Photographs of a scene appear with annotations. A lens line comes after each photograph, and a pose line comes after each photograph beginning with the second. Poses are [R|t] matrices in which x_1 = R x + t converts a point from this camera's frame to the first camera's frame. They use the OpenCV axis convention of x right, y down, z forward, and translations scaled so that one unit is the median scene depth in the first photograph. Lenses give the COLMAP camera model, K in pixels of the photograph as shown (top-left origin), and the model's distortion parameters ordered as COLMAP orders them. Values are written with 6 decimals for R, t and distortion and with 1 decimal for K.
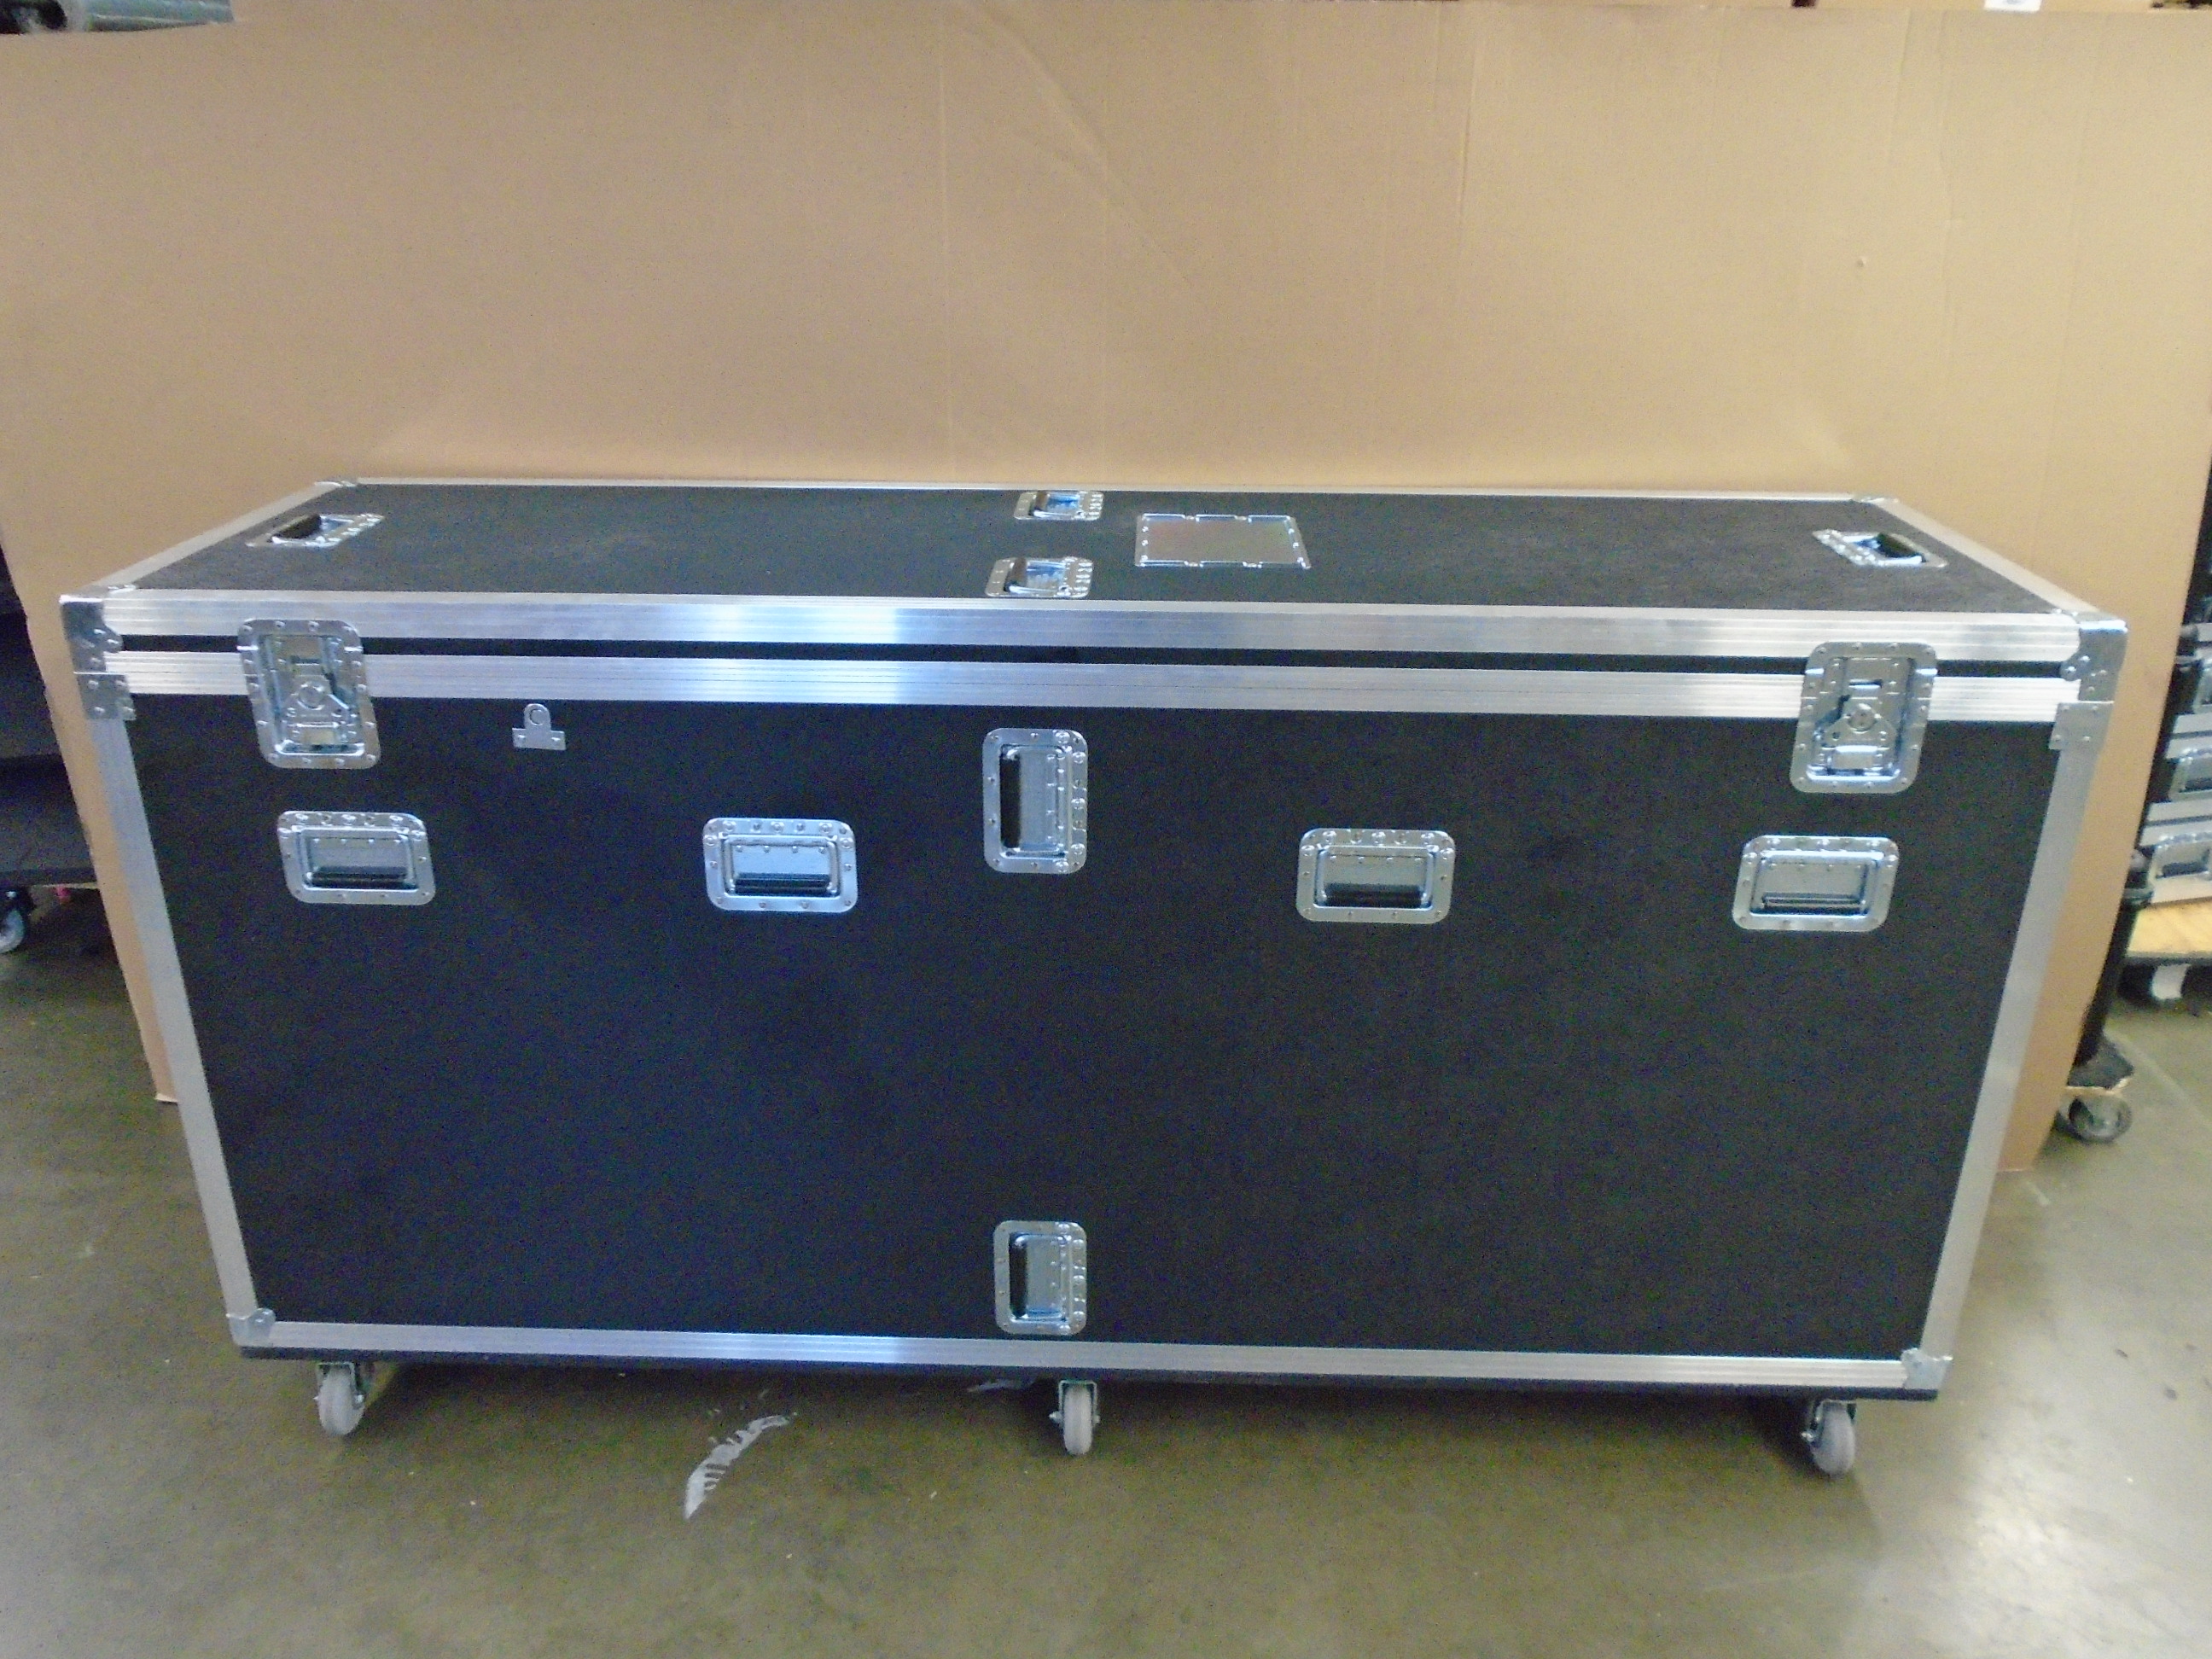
lens RADIAL K [[1645.5, 0, 1107.5], [0, 1645.5, 892.0], [0, 0, 1]] dist [-0.015317, 0.007285]
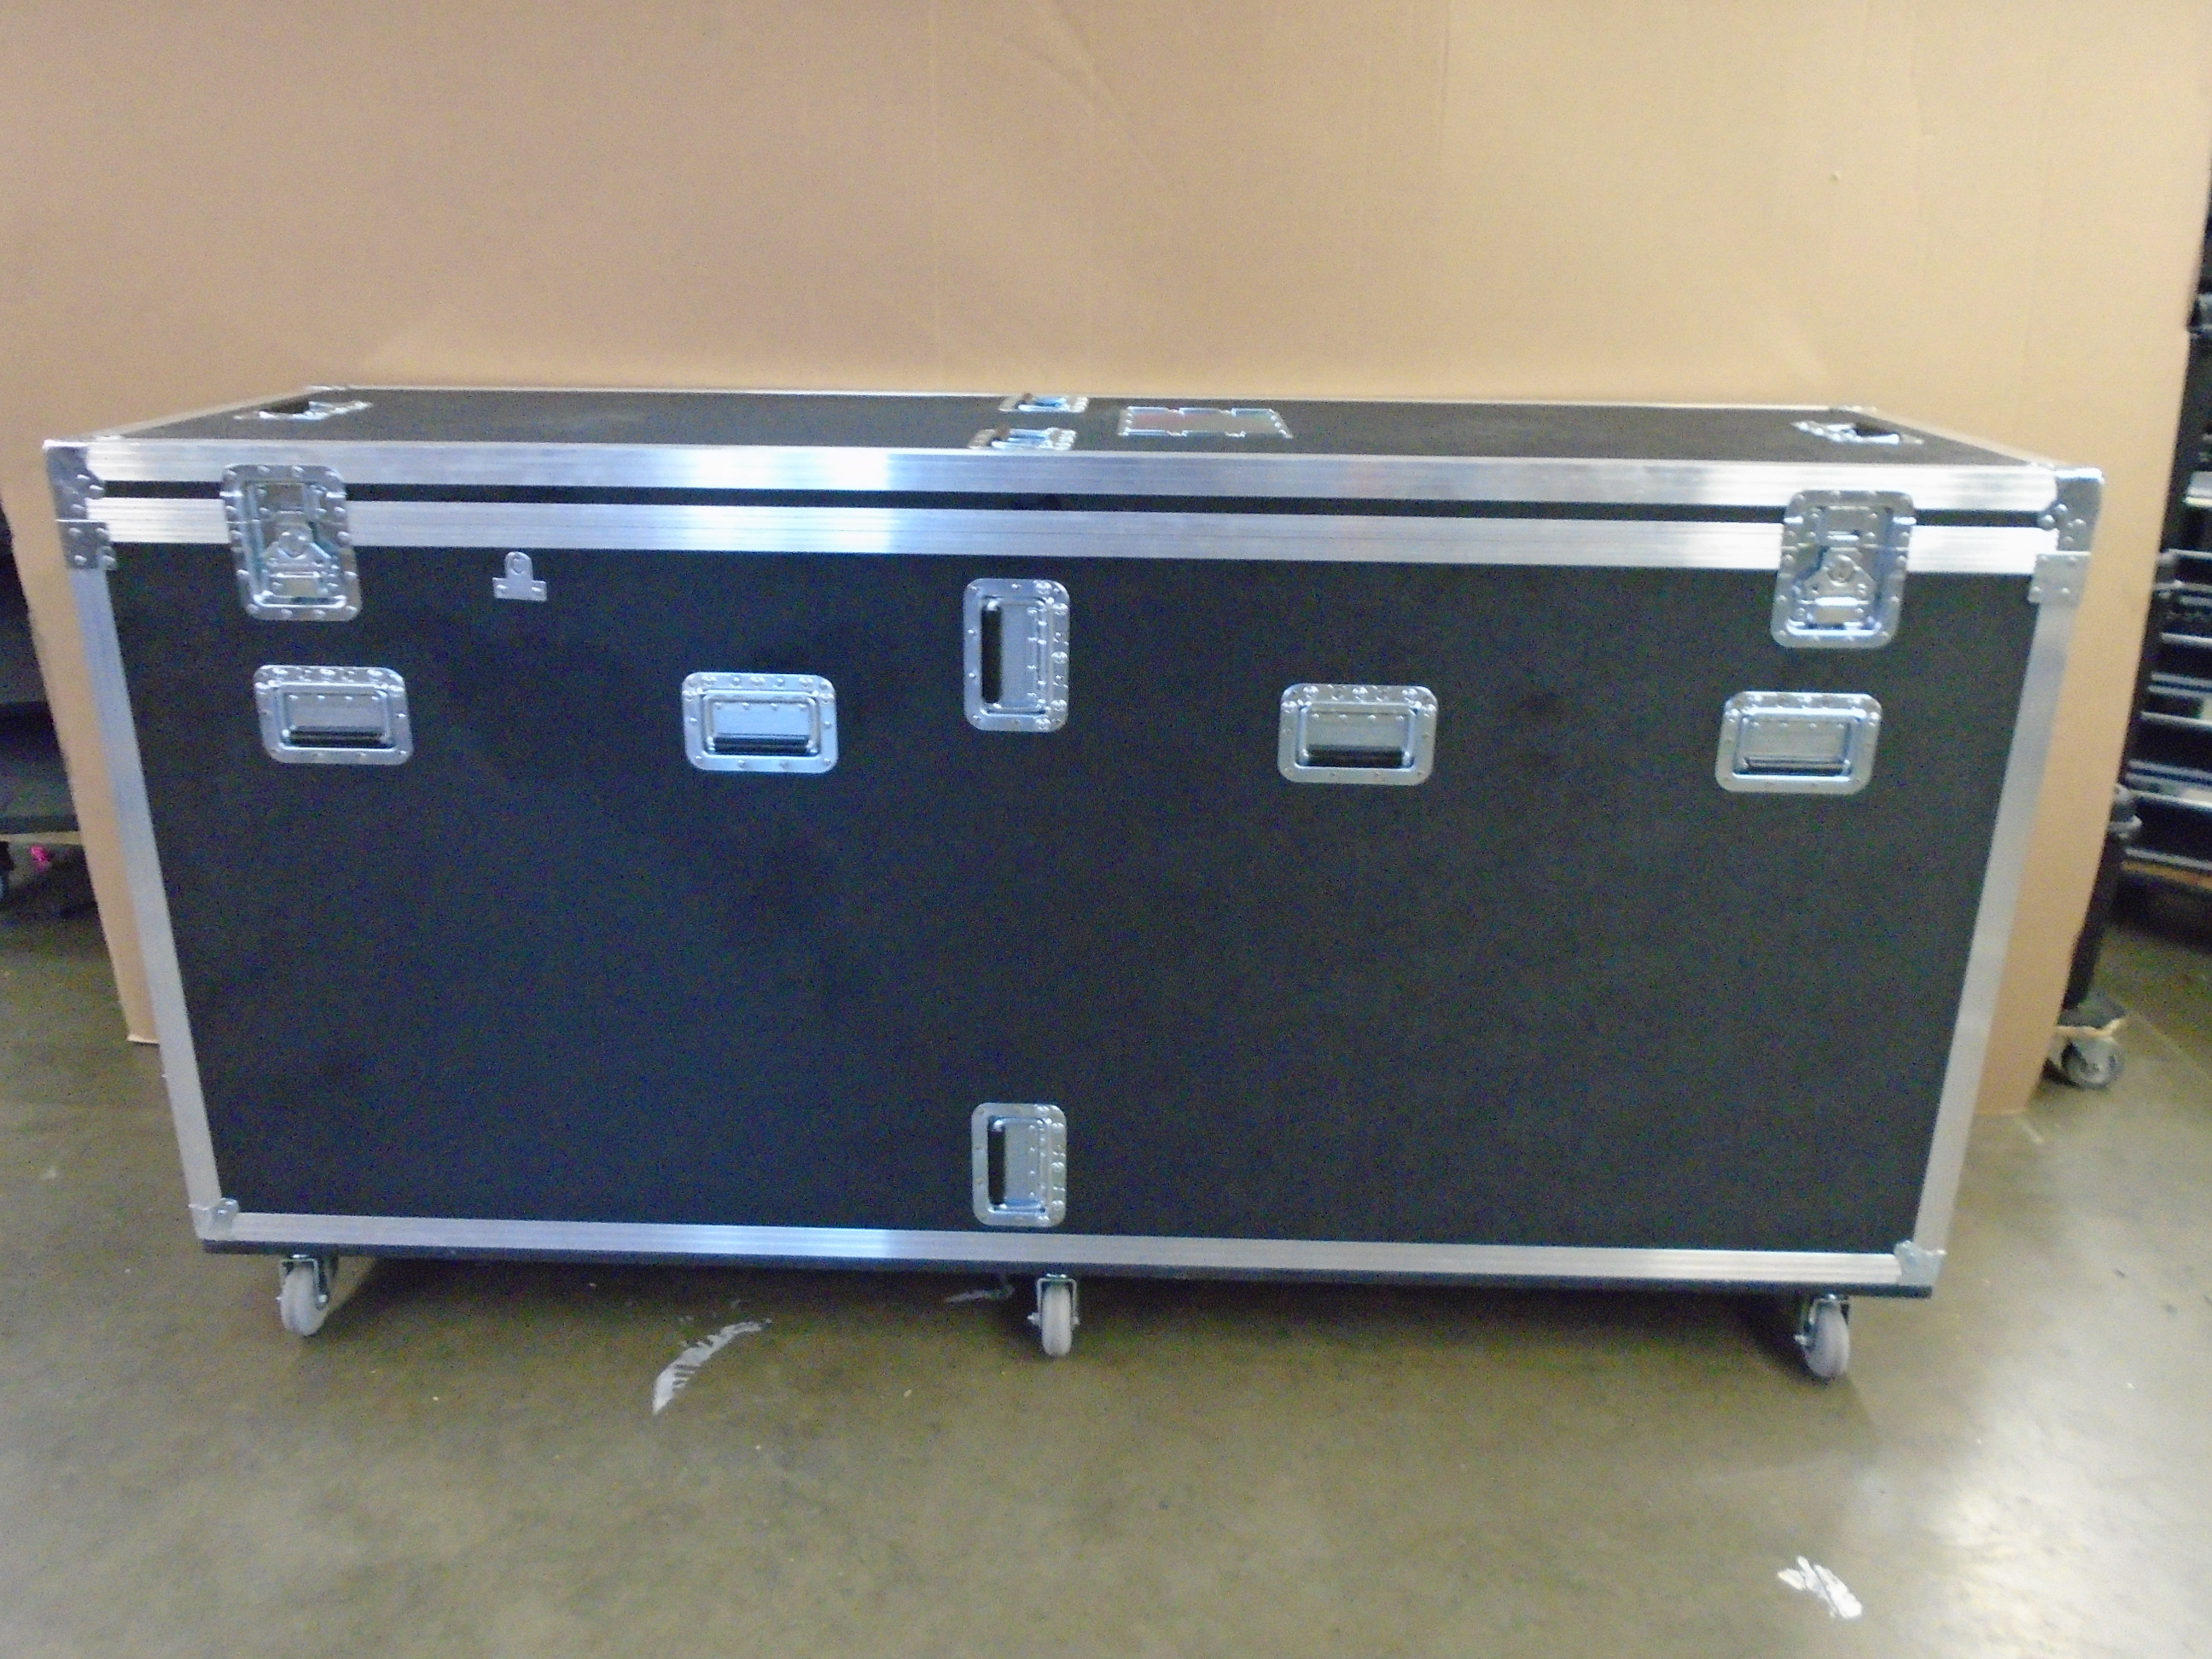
lens RADIAL K [[1645.5, 0, 1106.2], [0, 1645.5, 906.0], [0, 0, 1]] dist [-0.015317, 0.007285]
pose [[0.999979, 0.005571, 0.003406, 0.007463], [-0.005393, 0.998718, -0.050333, 0.135226], [-0.003682, 0.050313, 0.998727, 0.010152]]
